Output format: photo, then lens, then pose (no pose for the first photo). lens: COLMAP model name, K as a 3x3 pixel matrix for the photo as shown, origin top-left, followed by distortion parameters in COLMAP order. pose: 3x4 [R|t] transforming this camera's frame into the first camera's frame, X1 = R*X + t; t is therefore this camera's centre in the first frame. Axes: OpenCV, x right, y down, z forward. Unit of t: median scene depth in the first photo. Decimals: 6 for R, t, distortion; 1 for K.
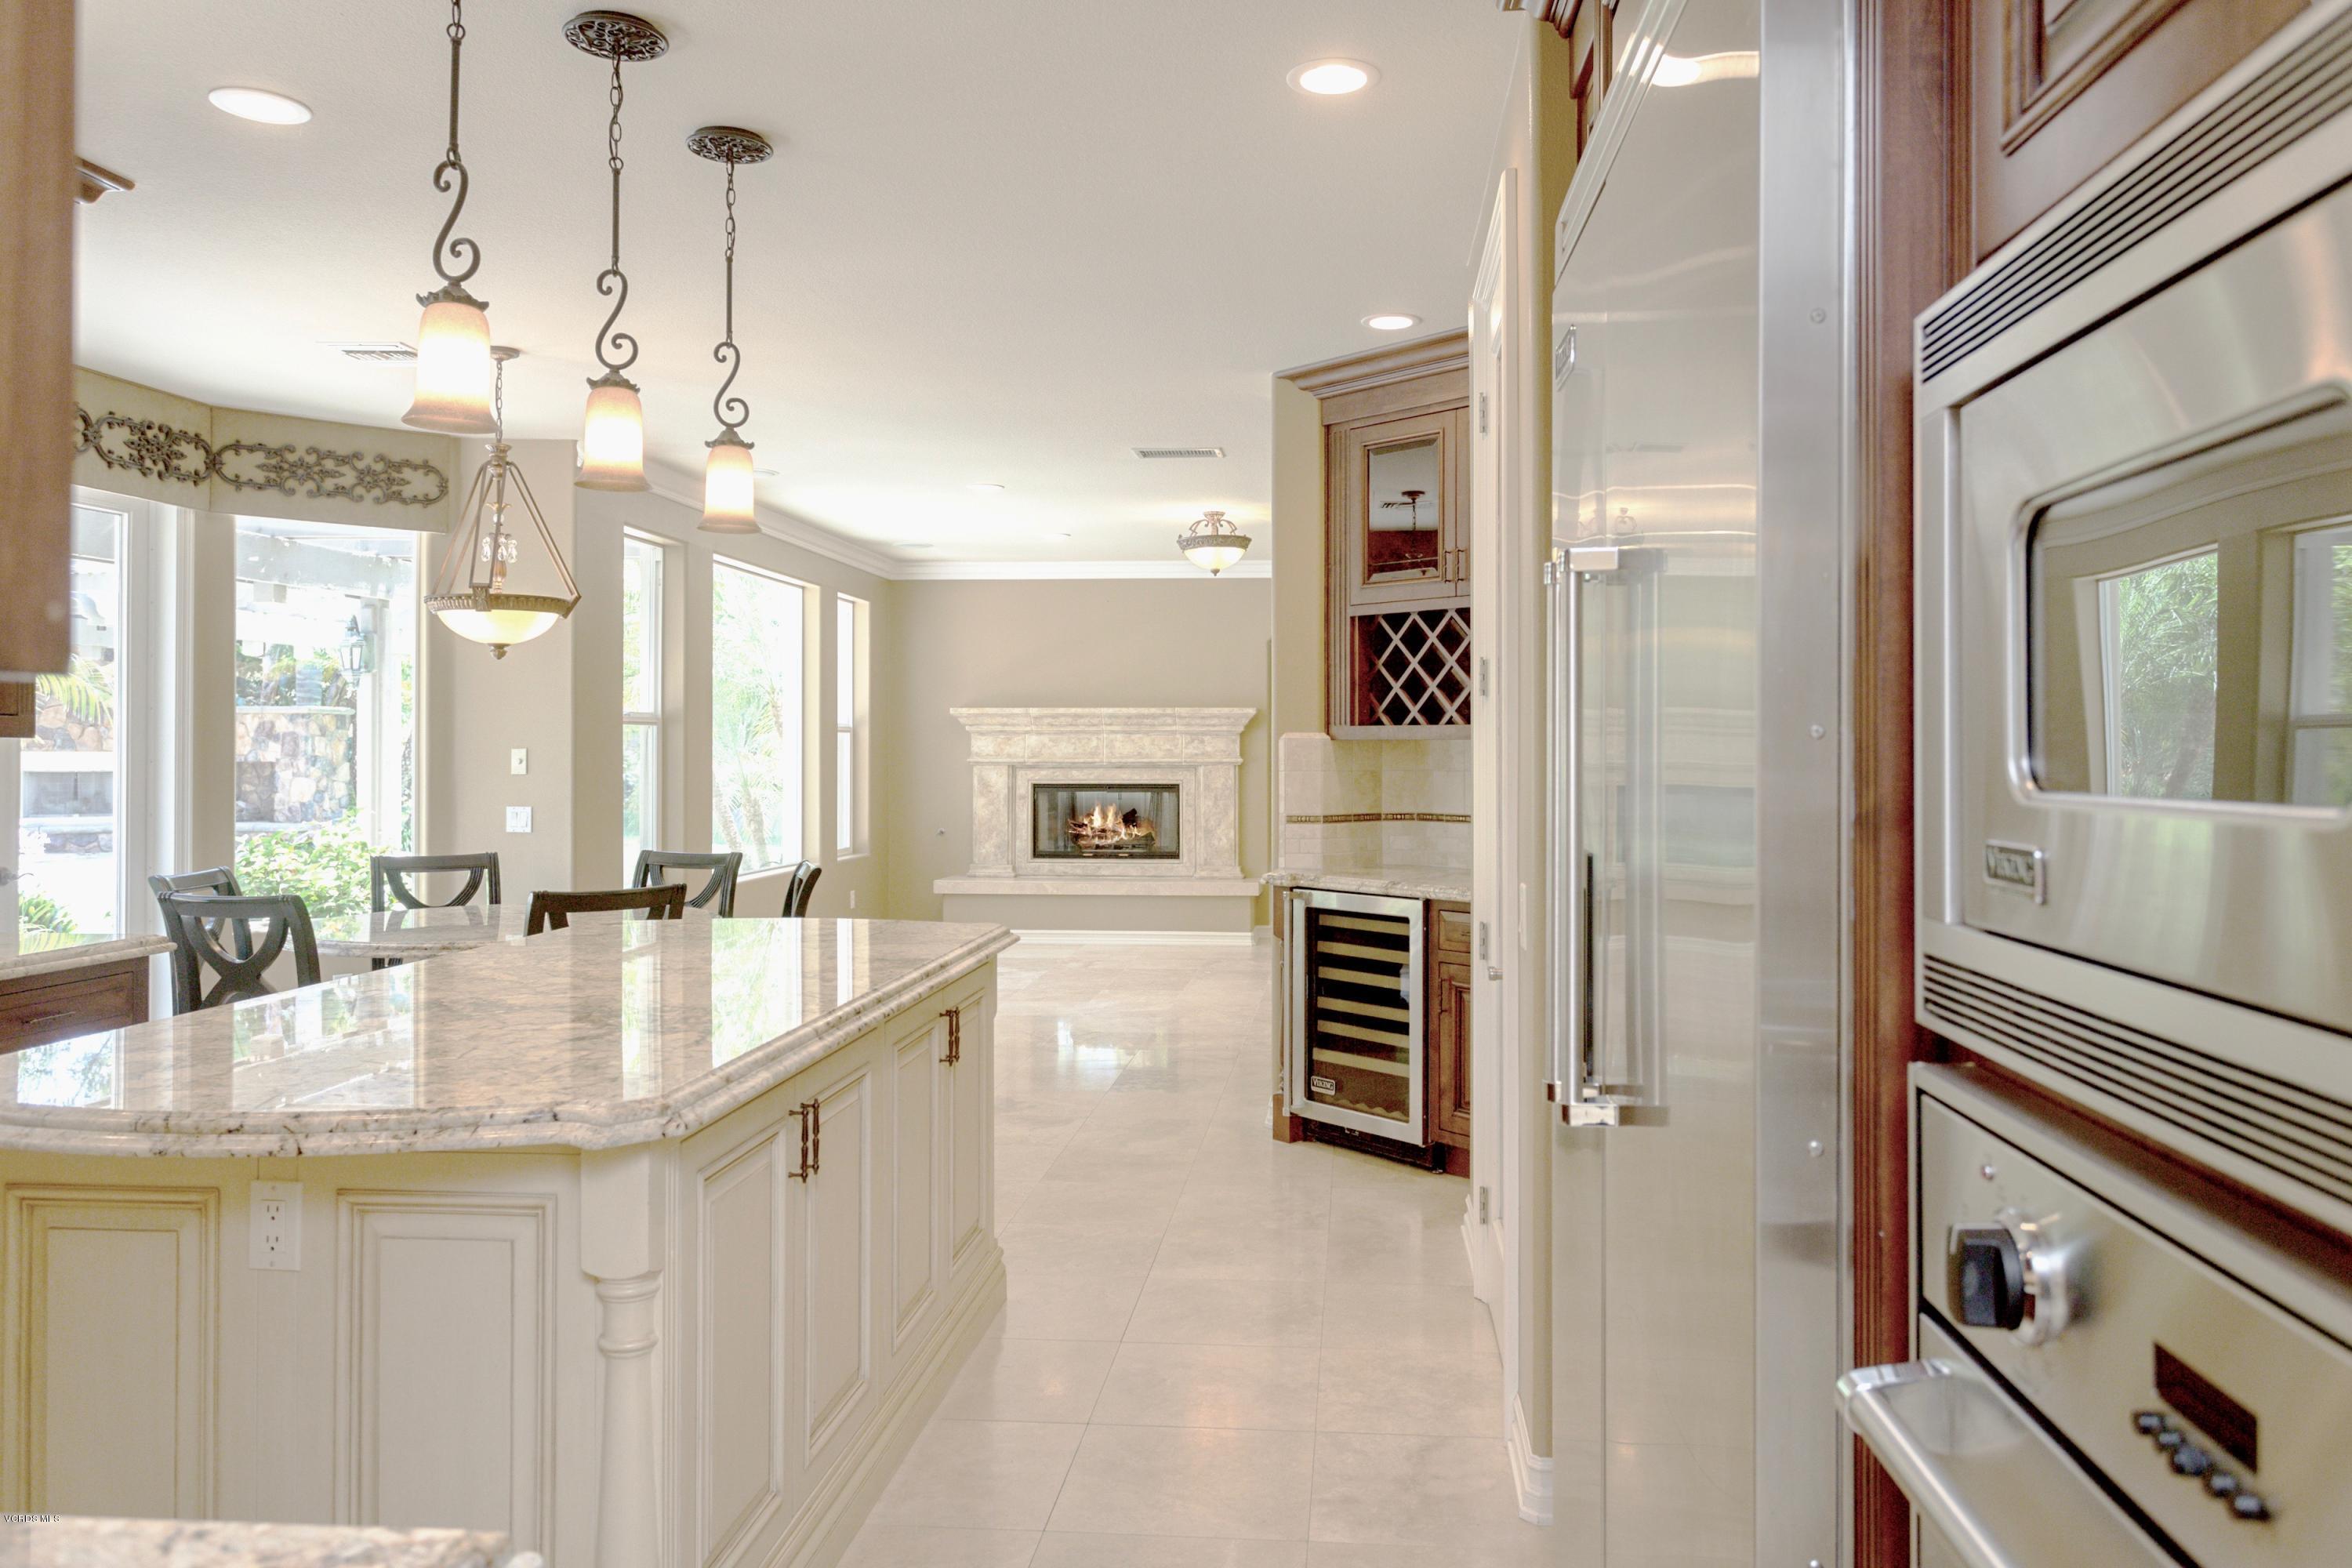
lens RADIAL K [[1588.7, 0, 1182.8], [0, 1588.7, 745.9], [0, 0, 1]] dist [0.024342, -0.003815]
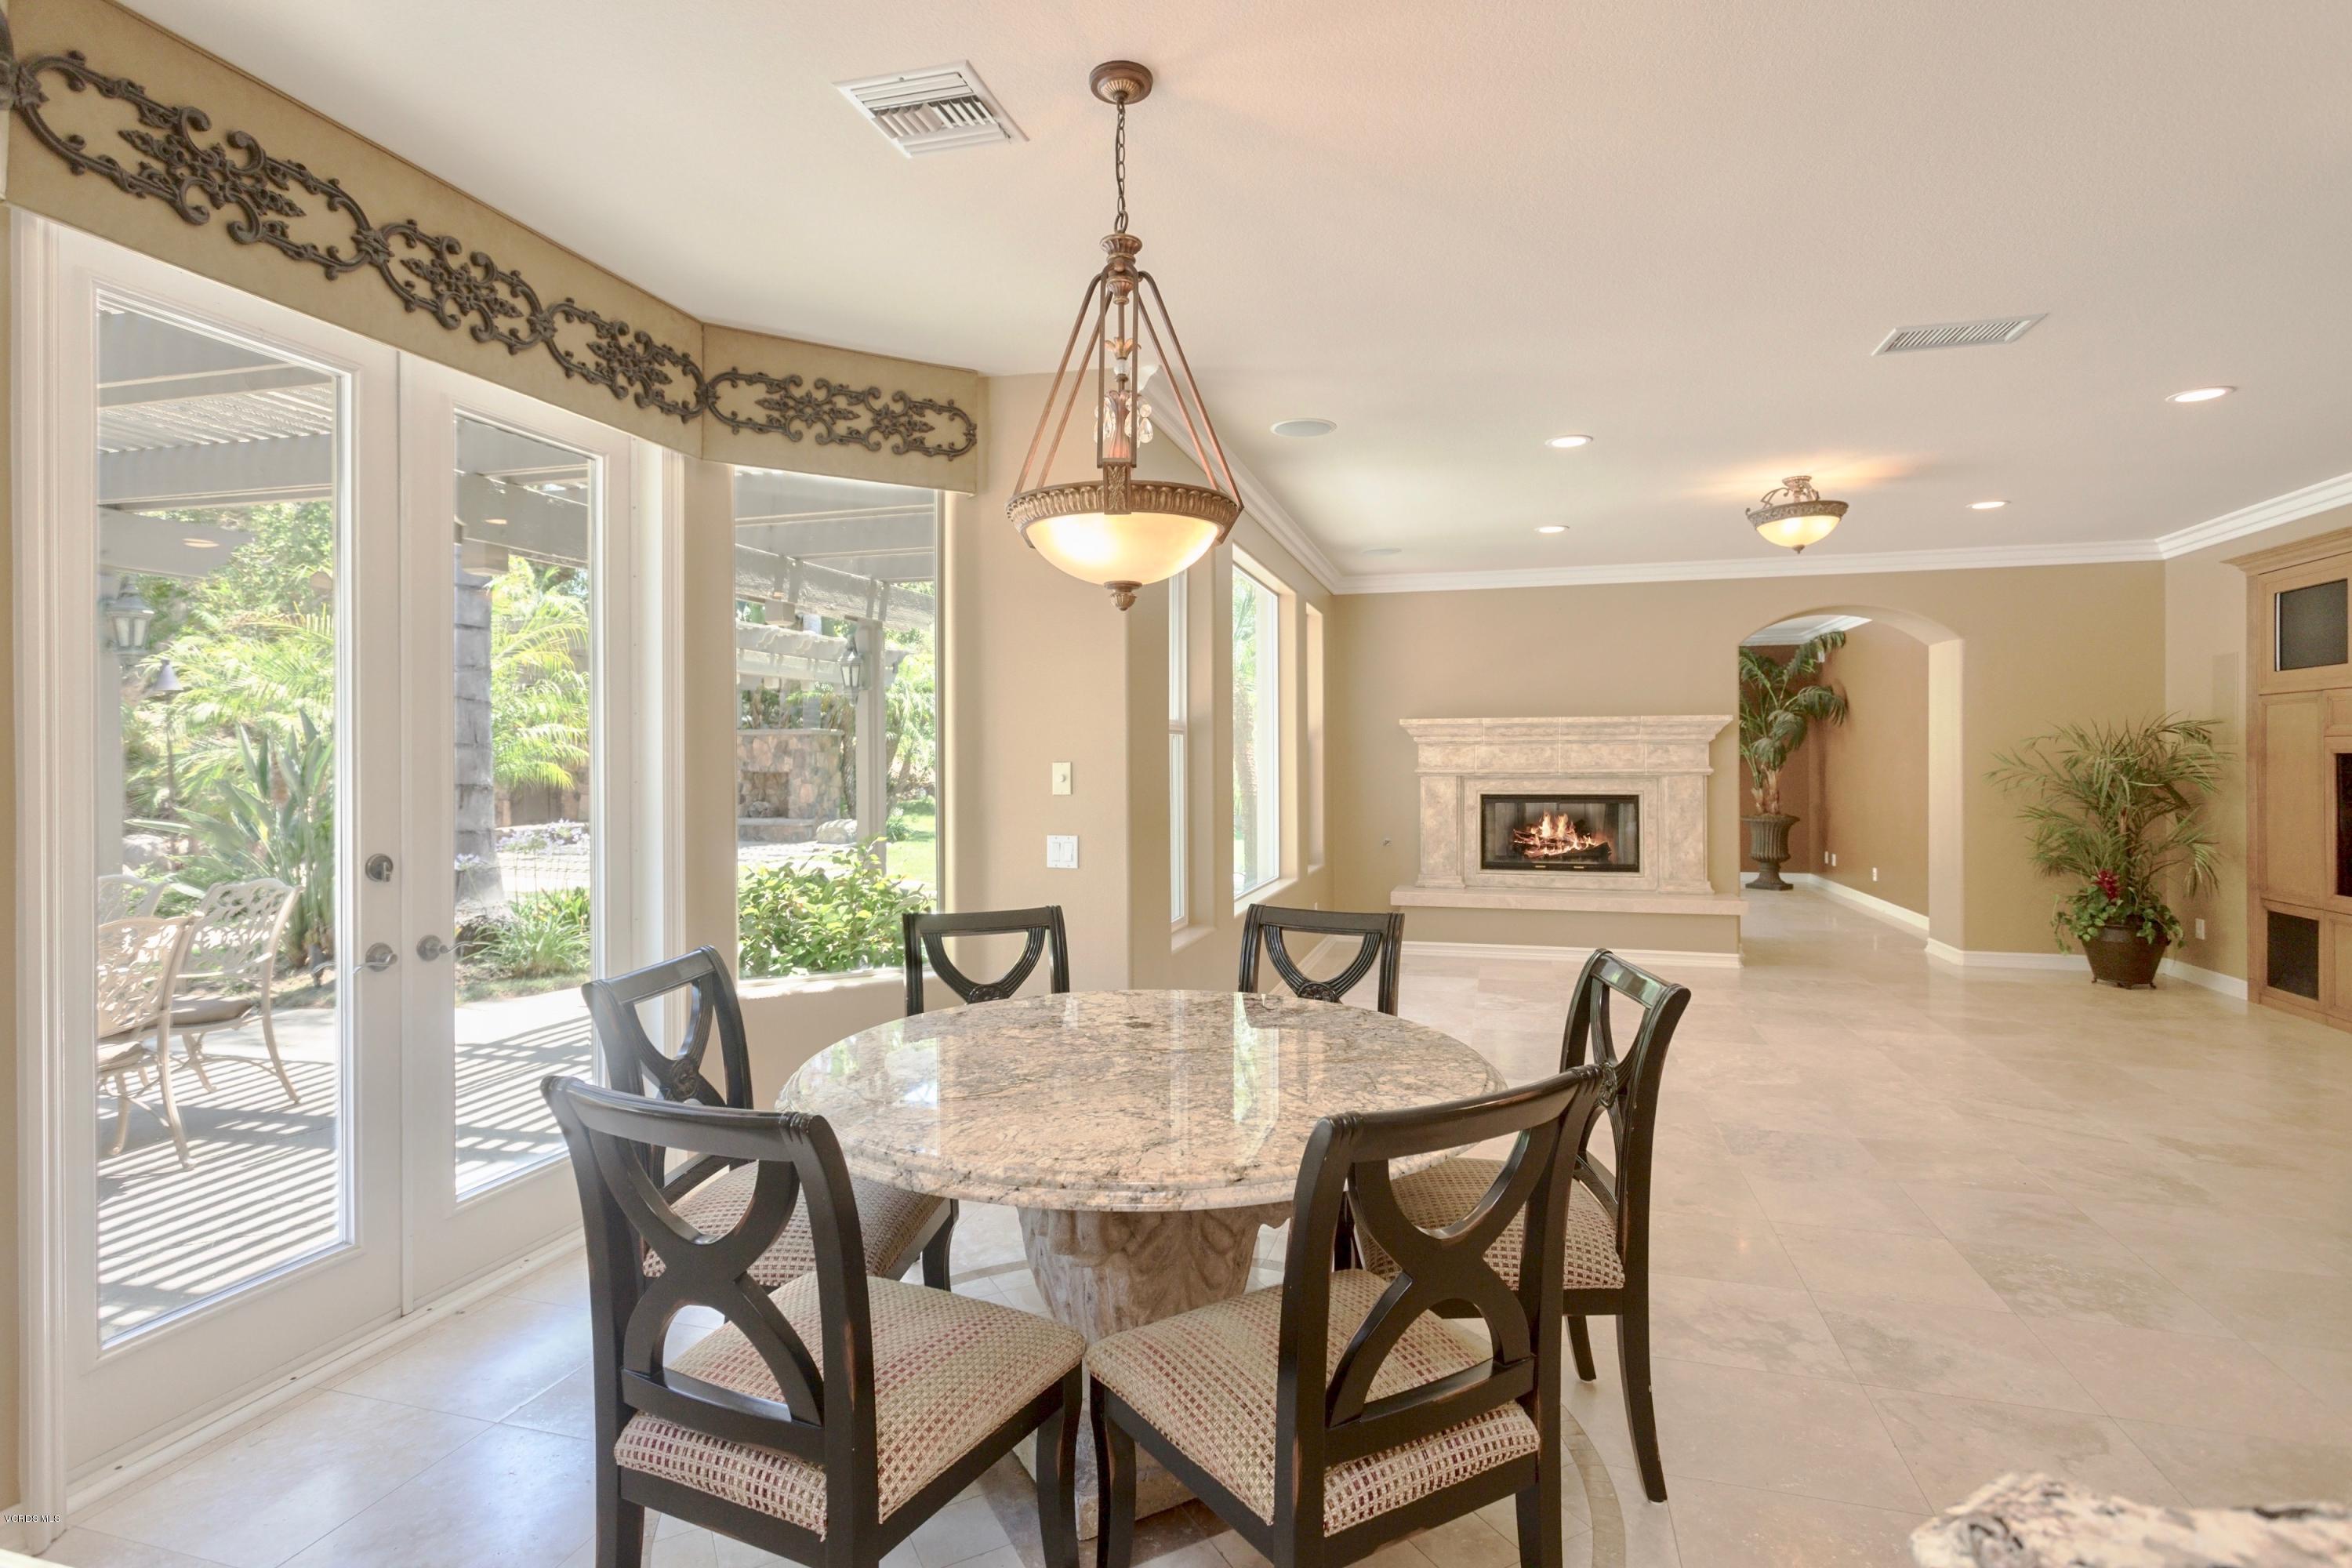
lens RADIAL K [[1107.6, 0, 1171.7], [0, 1107.6, 770.1], [0, 0, 1]] dist [0.000469, 0.016537]
pose [[0.982956, -0.002721, -0.183819, -0.198290], [0.004877, 0.999925, 0.011277, -0.000278], [0.183774, -0.011981, 0.982895, 0.356045]]
